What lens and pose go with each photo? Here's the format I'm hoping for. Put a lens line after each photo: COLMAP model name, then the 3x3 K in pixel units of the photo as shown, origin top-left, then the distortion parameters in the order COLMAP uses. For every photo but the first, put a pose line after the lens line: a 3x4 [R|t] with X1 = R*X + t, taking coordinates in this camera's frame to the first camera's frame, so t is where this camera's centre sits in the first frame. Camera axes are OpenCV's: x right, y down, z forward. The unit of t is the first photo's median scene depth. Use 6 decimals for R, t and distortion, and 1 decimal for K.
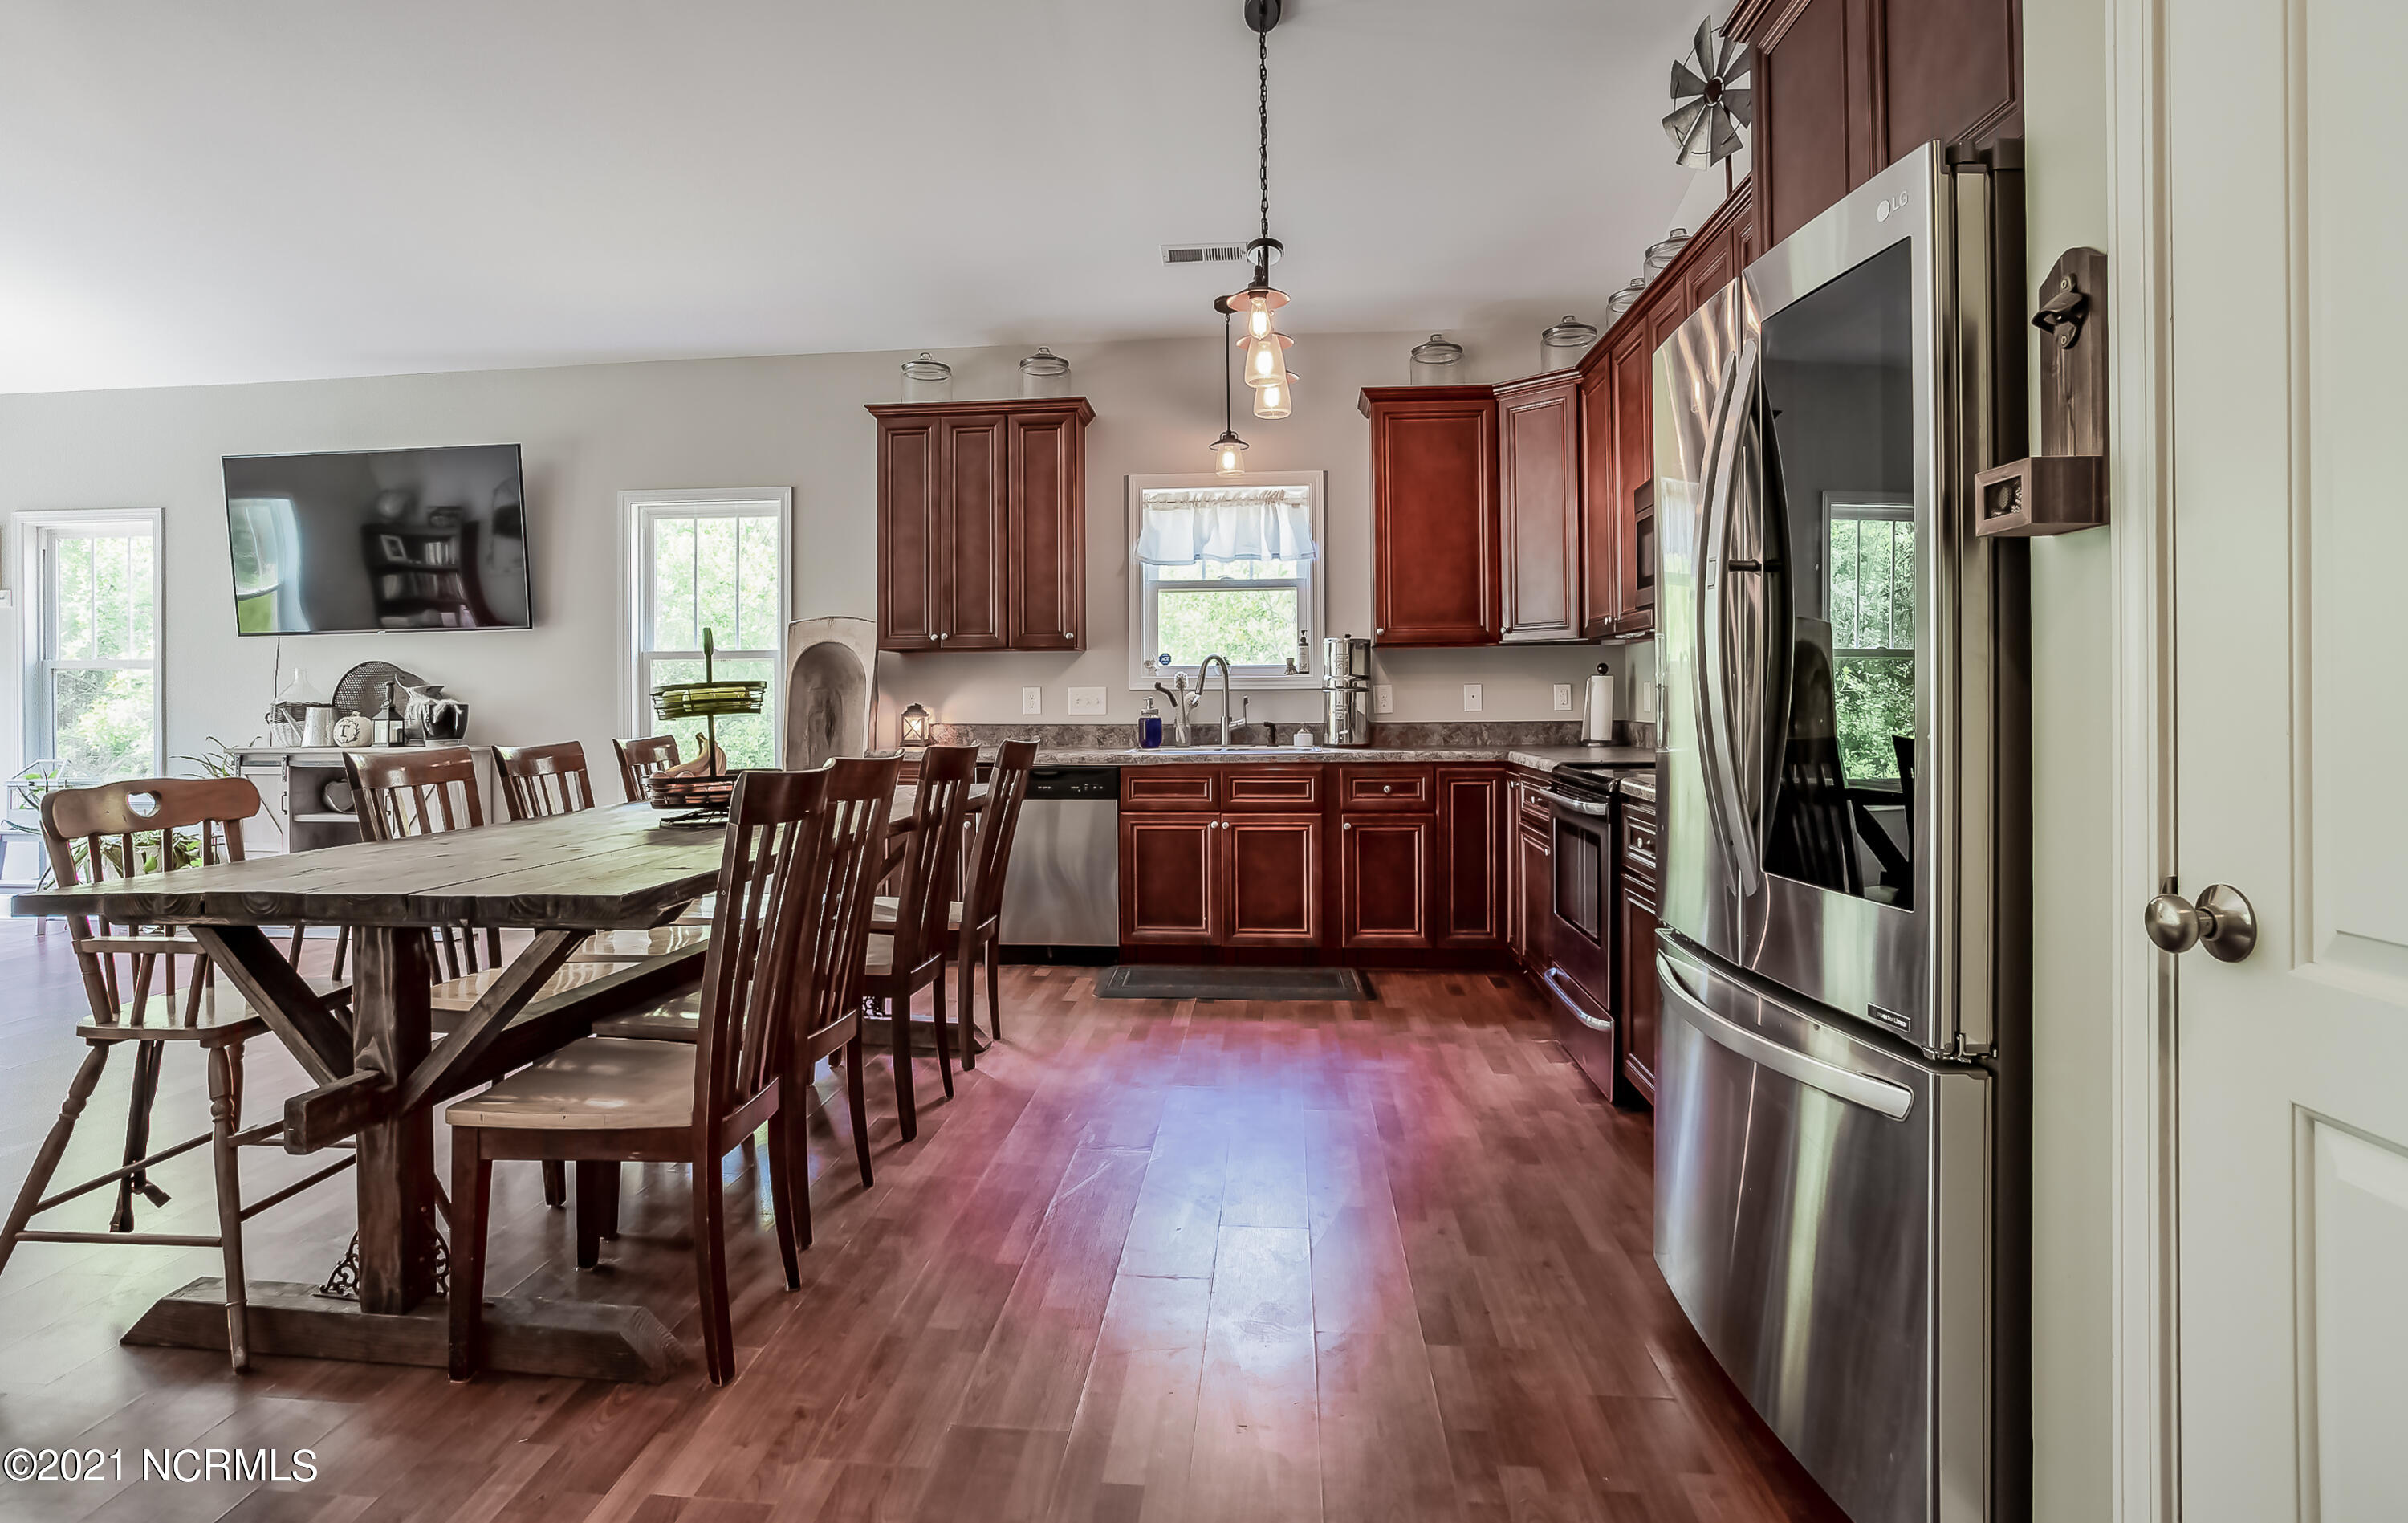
lens RADIAL K [[1251.8, 0, 1142.6], [0, 1251.8, 706.4], [0, 0, 1]] dist [-0.030500, 0.000449]
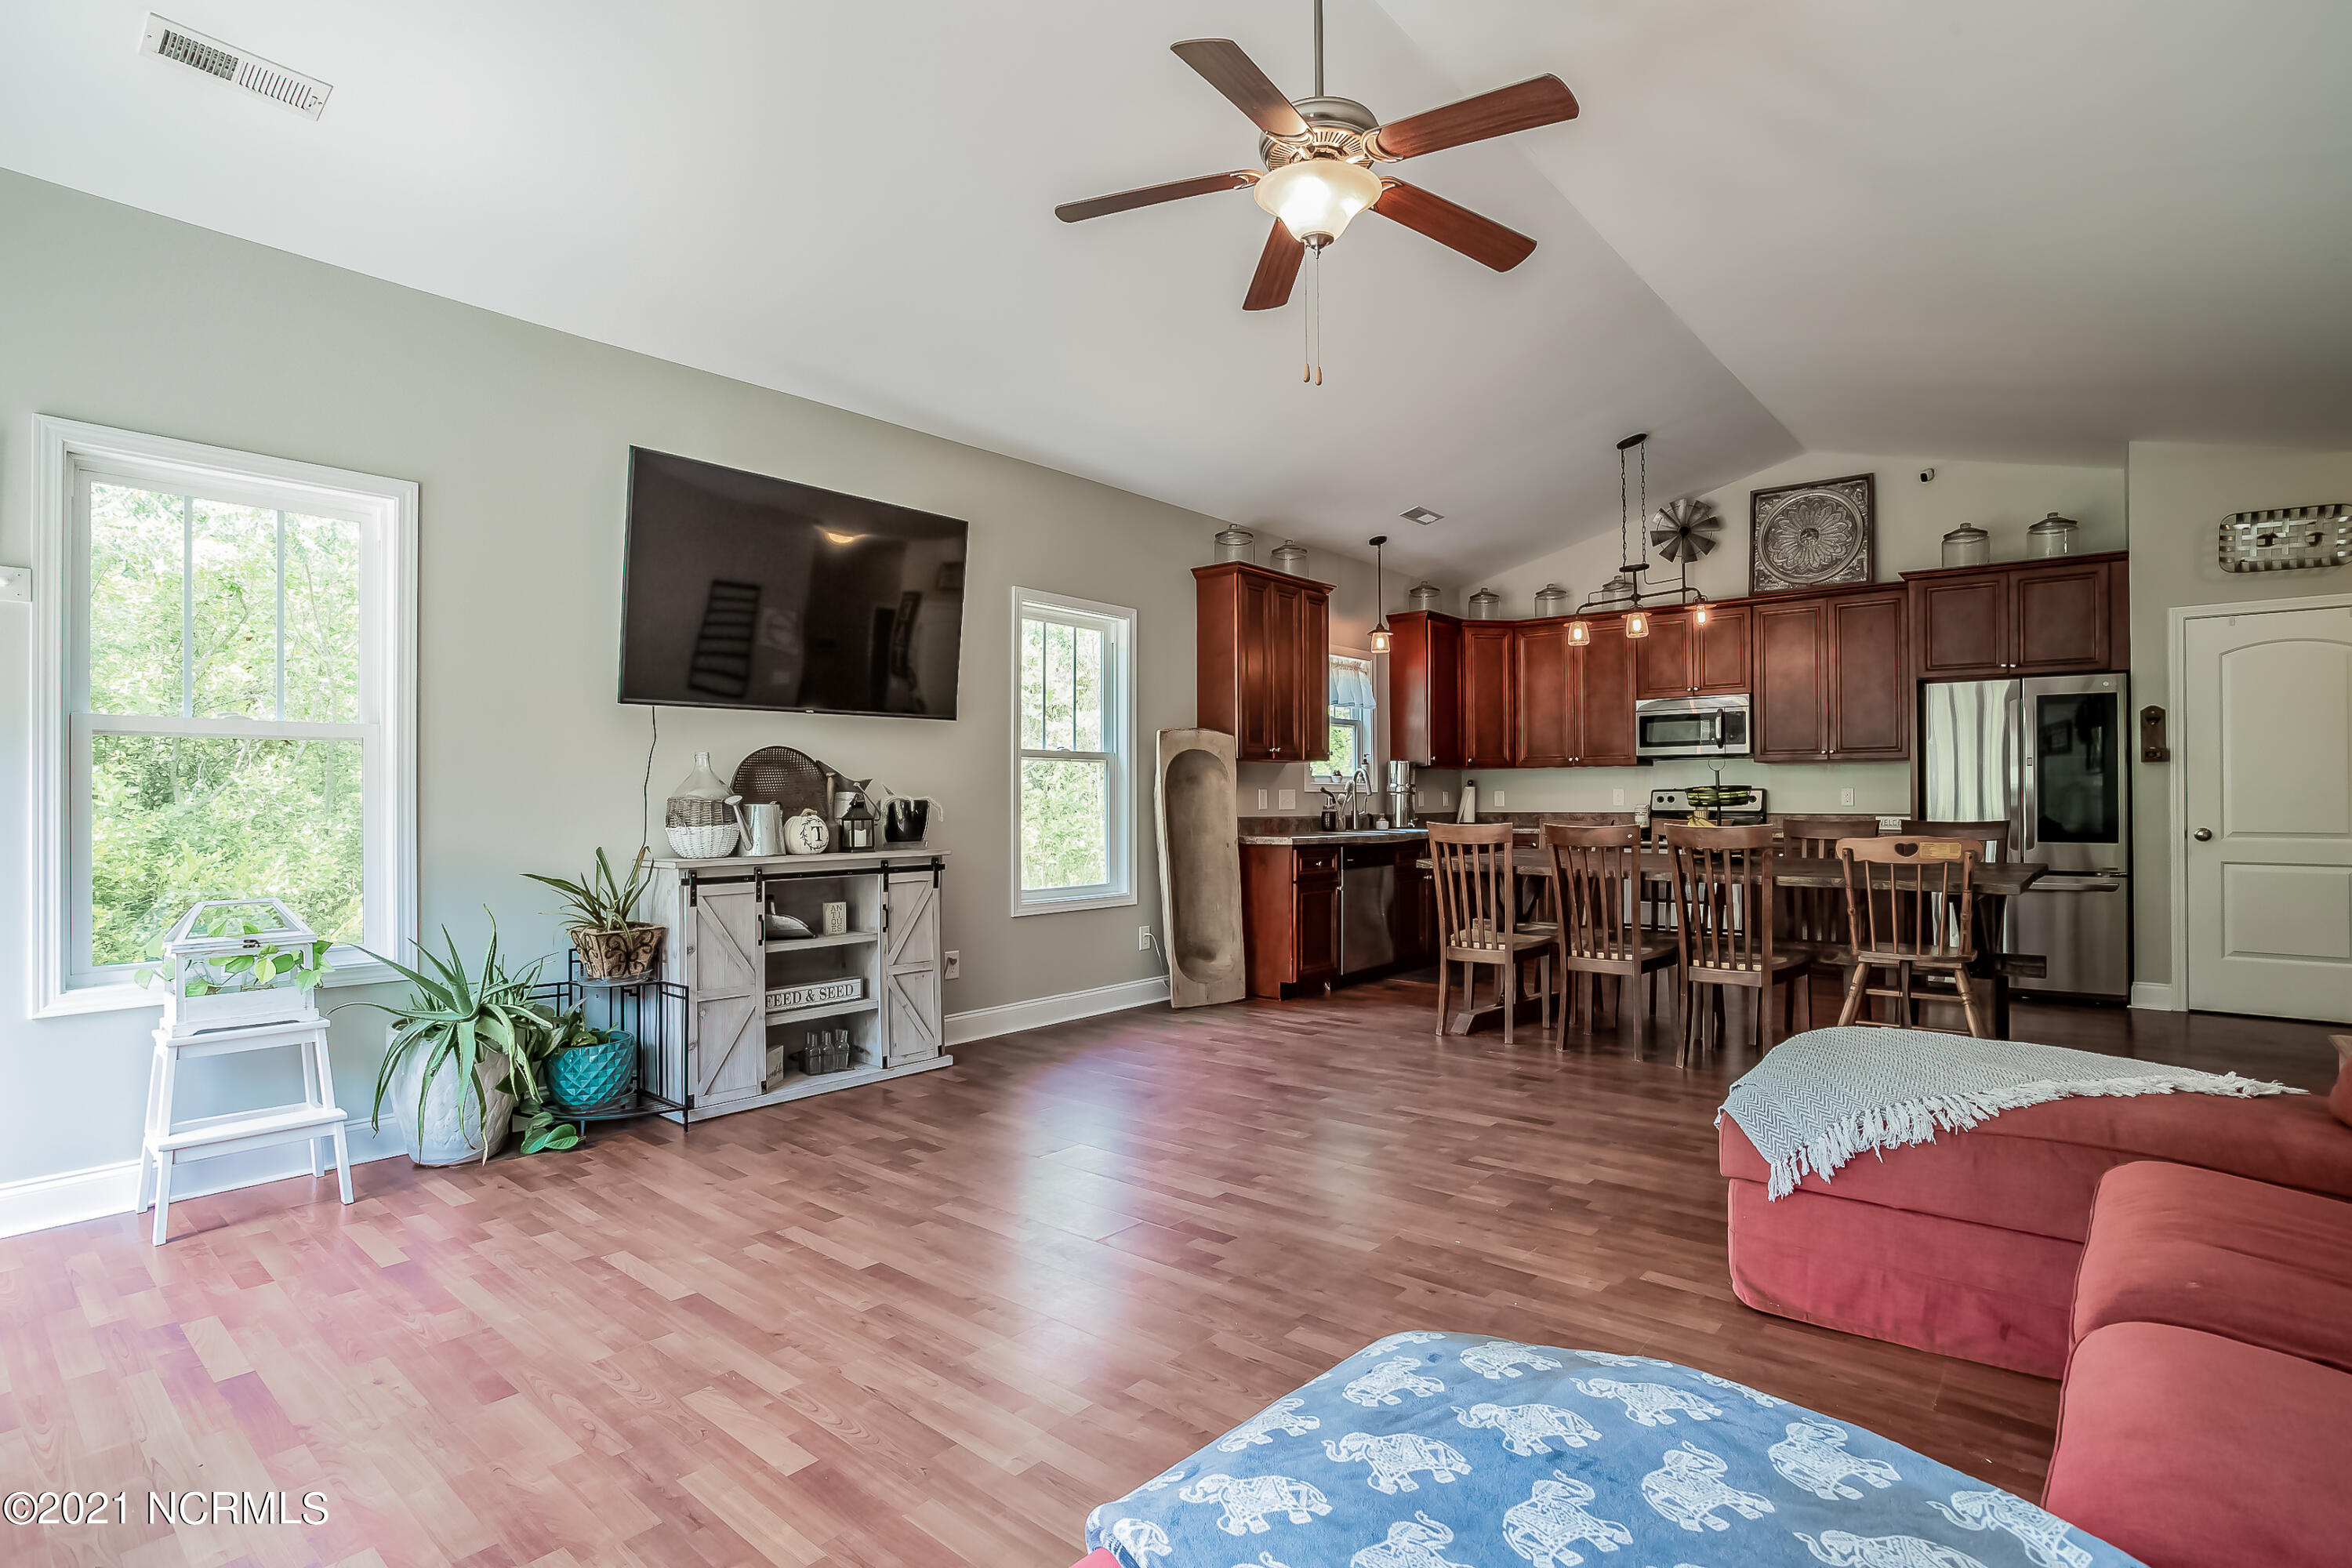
lens RADIAL K [[1155.9, 0, 1182.1], [0, 1155.9, 789.0], [0, 0, 1]] dist [-0.057221, 0.025660]
pose [[0.551685, 0.011982, 0.833967, -1.214255], [0.003880, 0.999849, -0.016932, 0.005485], [-0.834044, 0.012577, 0.551555, 0.415059]]
